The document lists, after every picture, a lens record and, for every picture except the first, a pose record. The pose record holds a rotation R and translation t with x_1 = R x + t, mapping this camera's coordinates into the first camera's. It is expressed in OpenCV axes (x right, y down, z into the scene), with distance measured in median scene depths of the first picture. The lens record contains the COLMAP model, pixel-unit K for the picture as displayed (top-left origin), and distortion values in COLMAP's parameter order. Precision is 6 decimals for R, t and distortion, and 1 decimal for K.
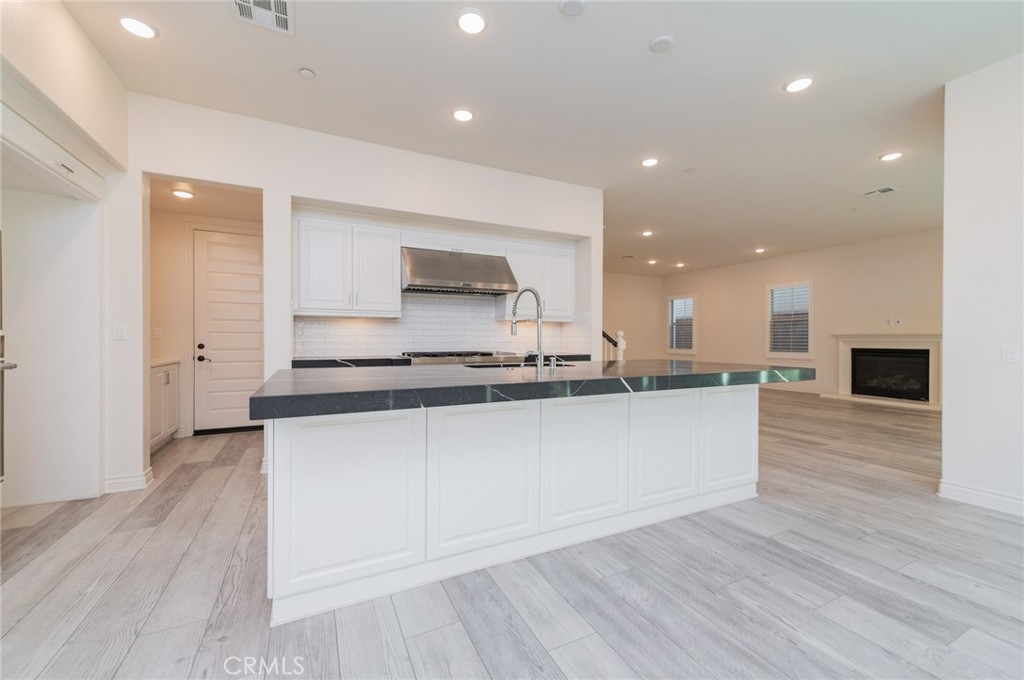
lens RADIAL K [[406.4, 0, 509.7], [0, 406.4, 343.1], [0, 0, 1]] dist [0.018435, -0.004647]
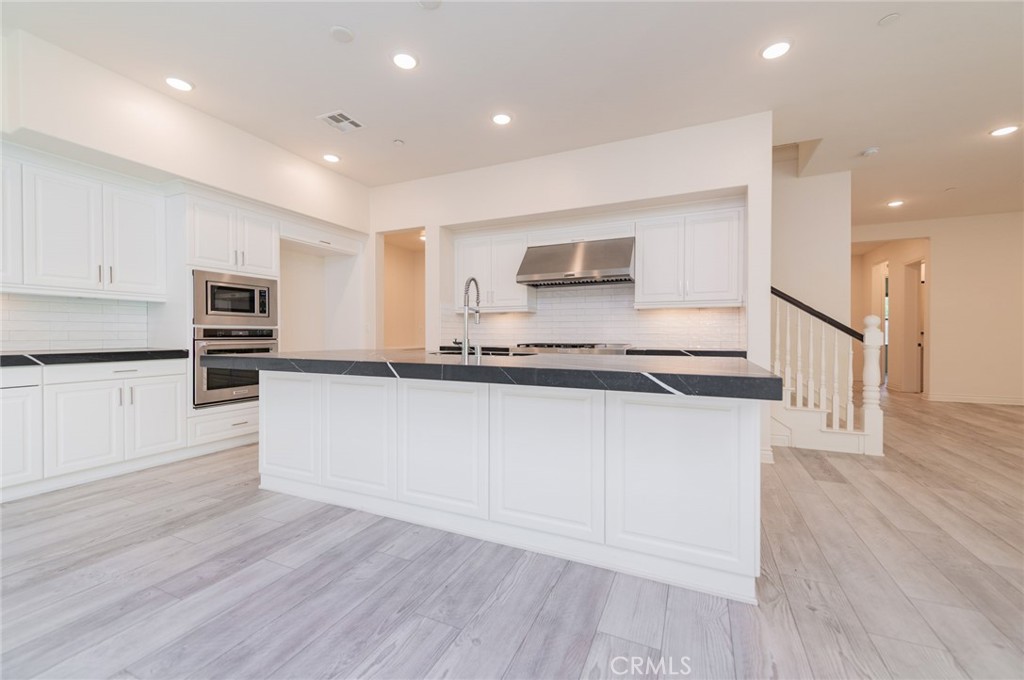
lens RADIAL K [[406.4, 0, 515.5], [0, 406.4, 340.9], [0, 0, 1]] dist [0.018435, -0.004647]
pose [[0.638595, 0.011156, -0.769463, 1.142726], [-0.008474, 0.999936, 0.007465, 0.019361], [0.769497, 0.001754, 0.638648, 0.544110]]
